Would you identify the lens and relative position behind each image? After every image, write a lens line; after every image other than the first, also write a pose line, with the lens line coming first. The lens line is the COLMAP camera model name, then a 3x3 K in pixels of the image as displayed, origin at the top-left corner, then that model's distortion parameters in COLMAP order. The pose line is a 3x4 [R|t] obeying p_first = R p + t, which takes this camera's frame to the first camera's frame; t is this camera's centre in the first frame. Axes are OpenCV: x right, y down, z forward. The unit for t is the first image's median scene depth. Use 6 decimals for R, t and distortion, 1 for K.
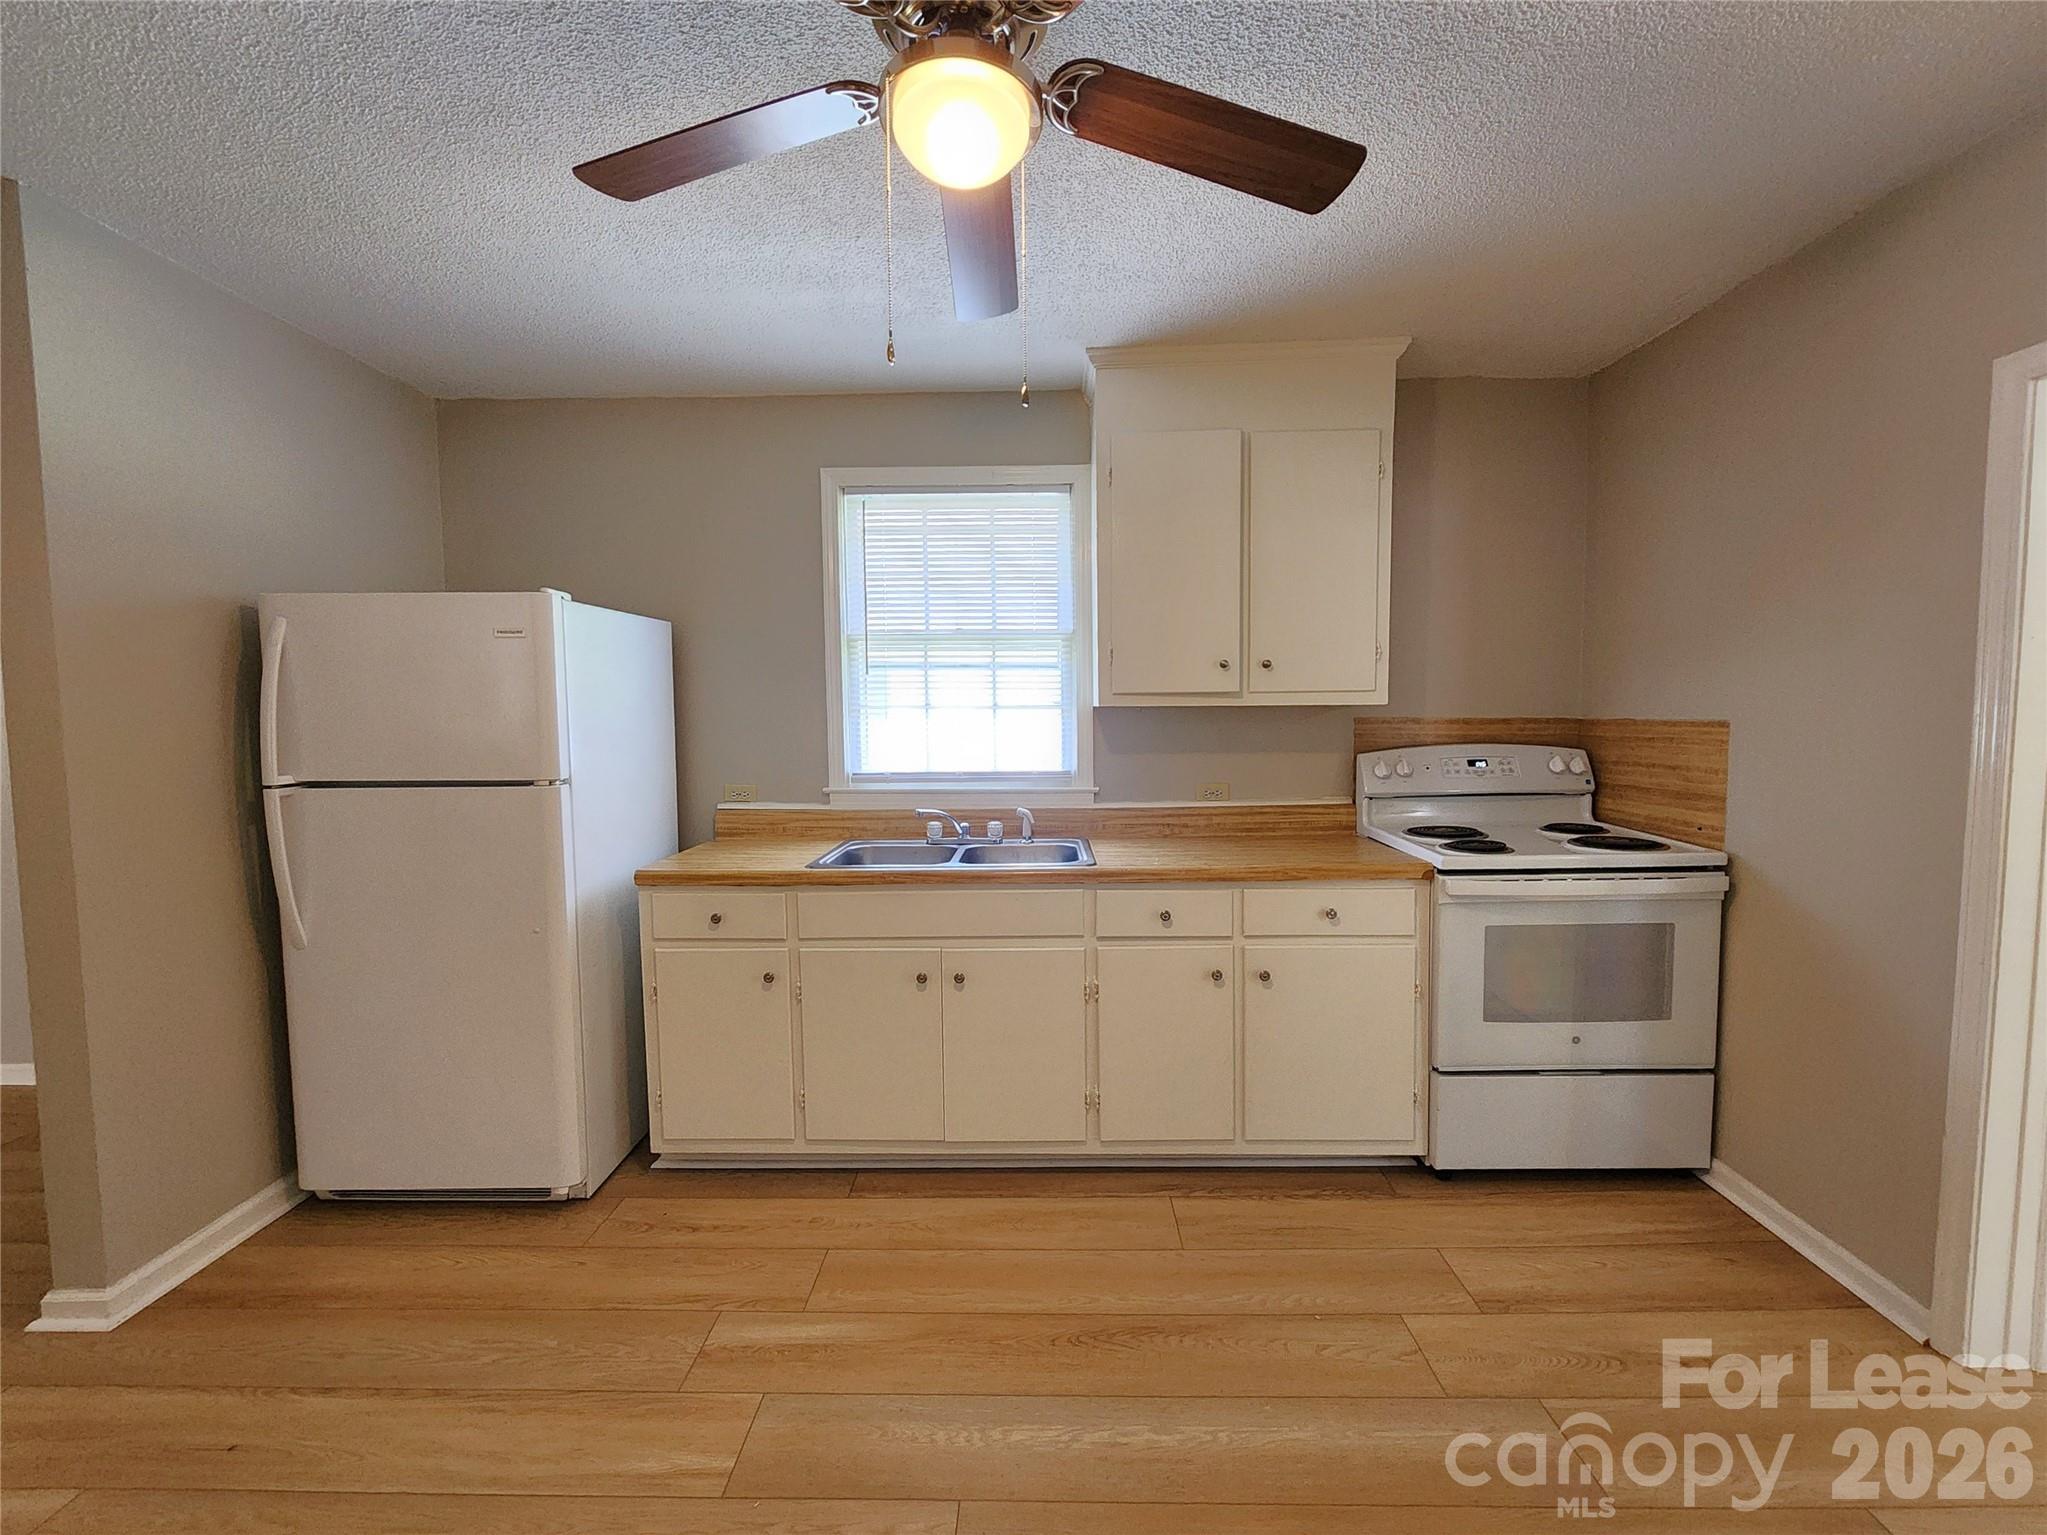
lens RADIAL K [[855.9, 0, 1038.9], [0, 855.9, 767.8], [0, 0, 1]] dist [0.000762, -0.001277]
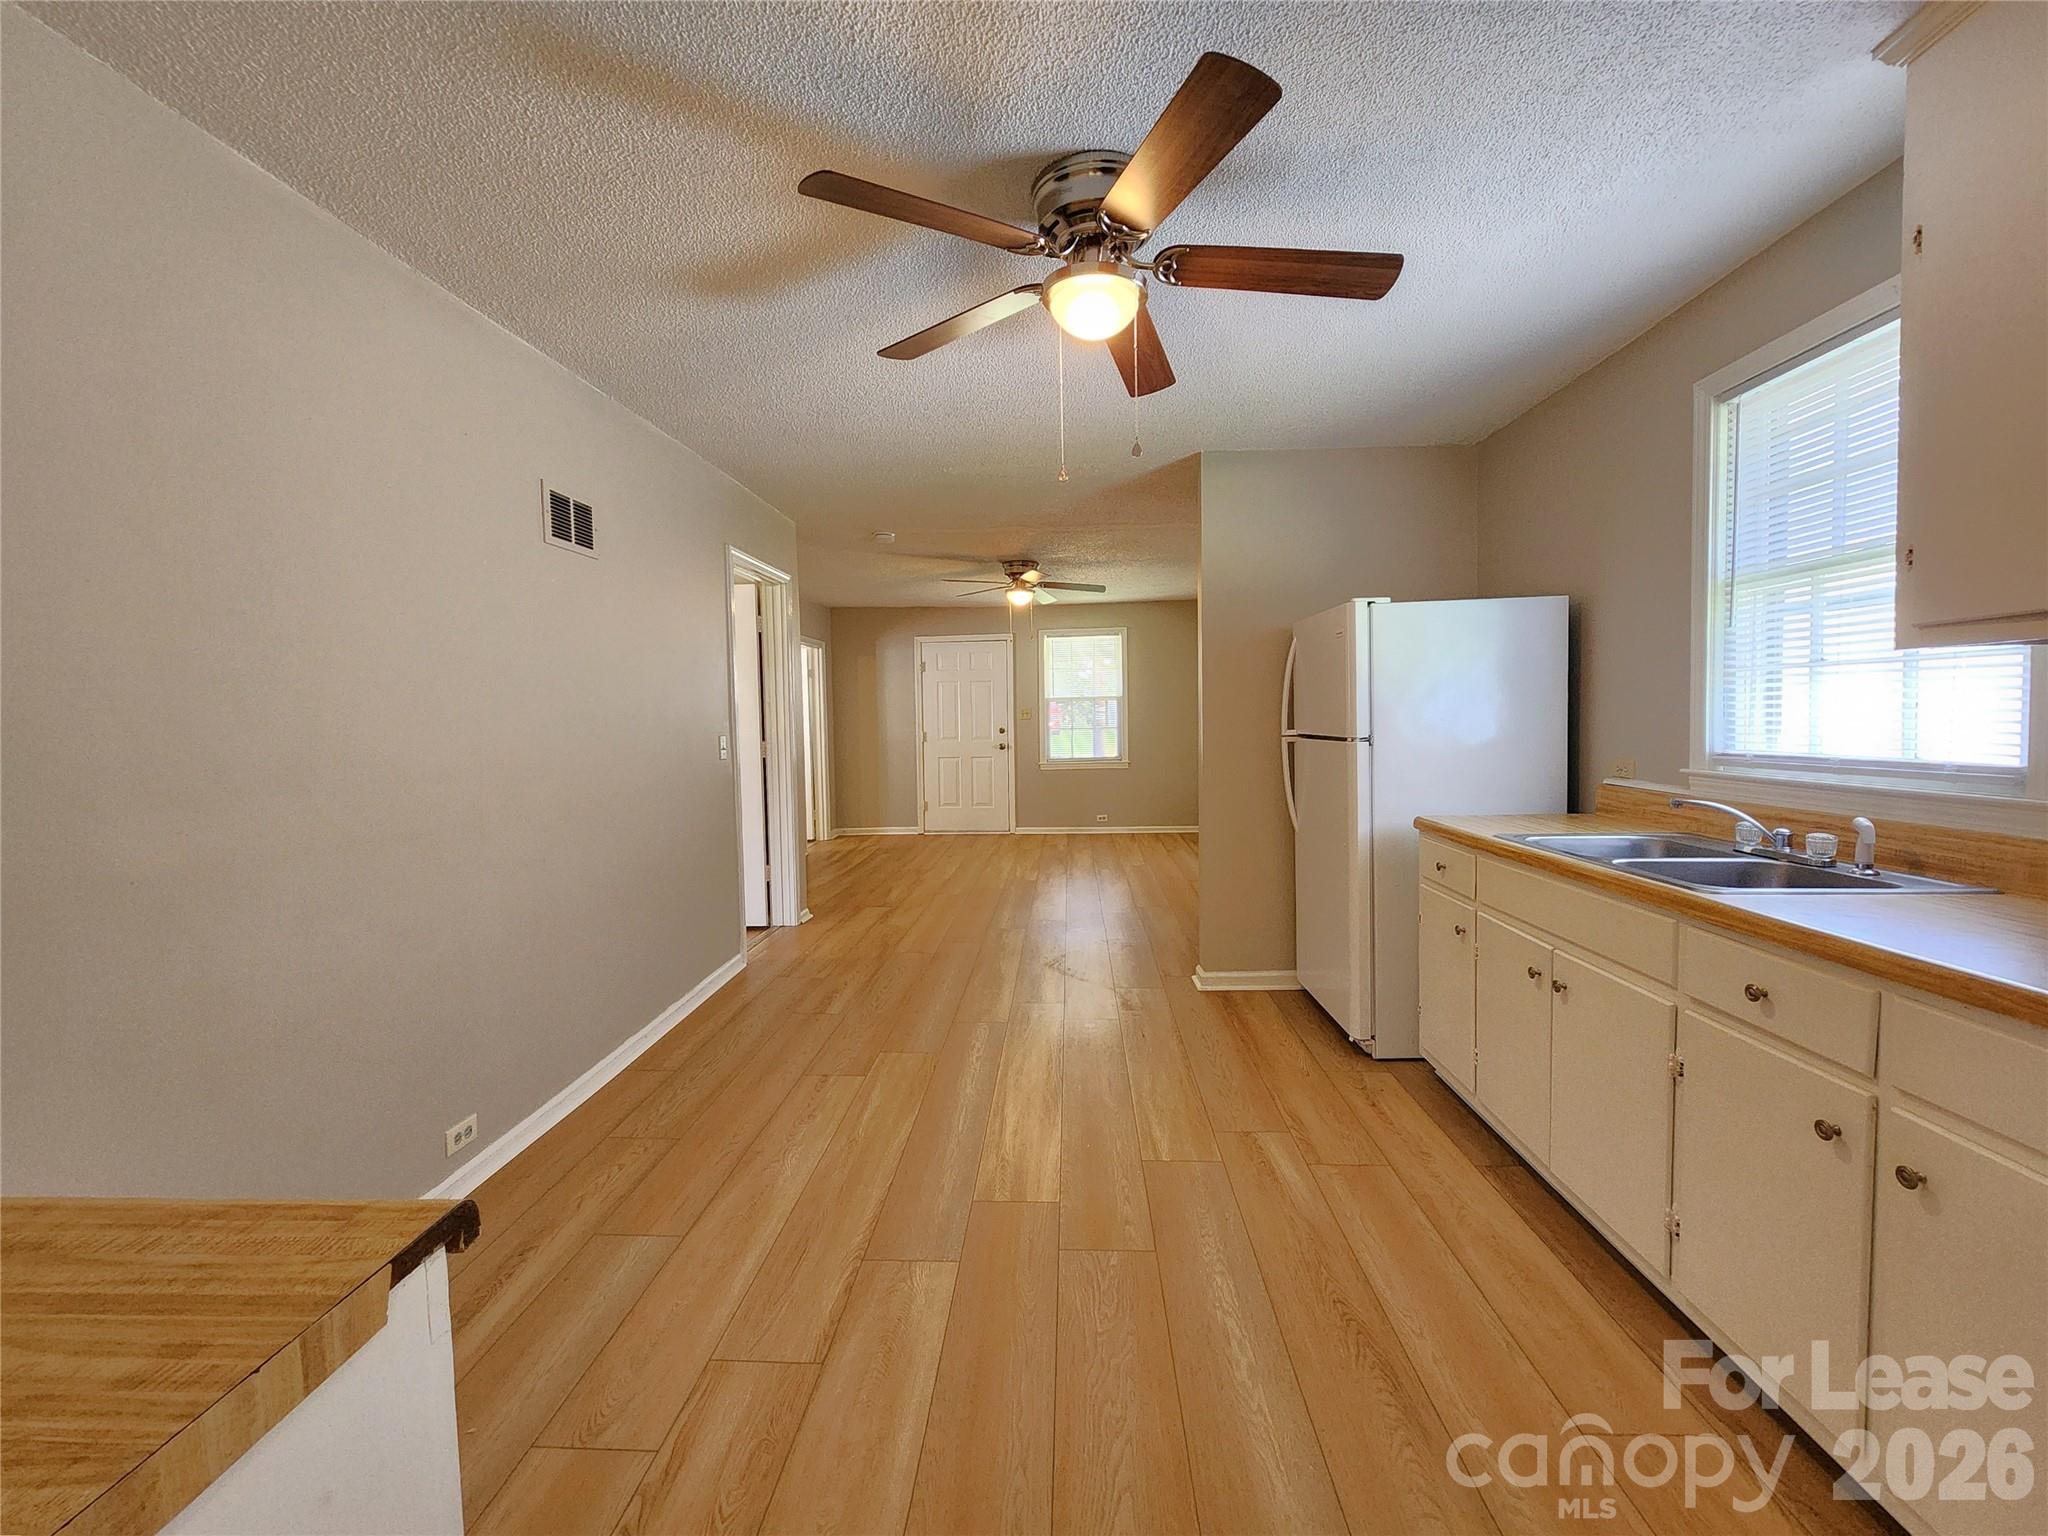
lens RADIAL K [[856.3, 0, 1033.1], [0, 856.3, 767.2], [0, 0, 1]] dist [0.000762, -0.001277]
pose [[-0.035914, 0.063694, -0.997323, 0.814509], [-0.043344, 0.996928, 0.065230, -0.005905], [0.998414, 0.045570, -0.033043, 0.528052]]
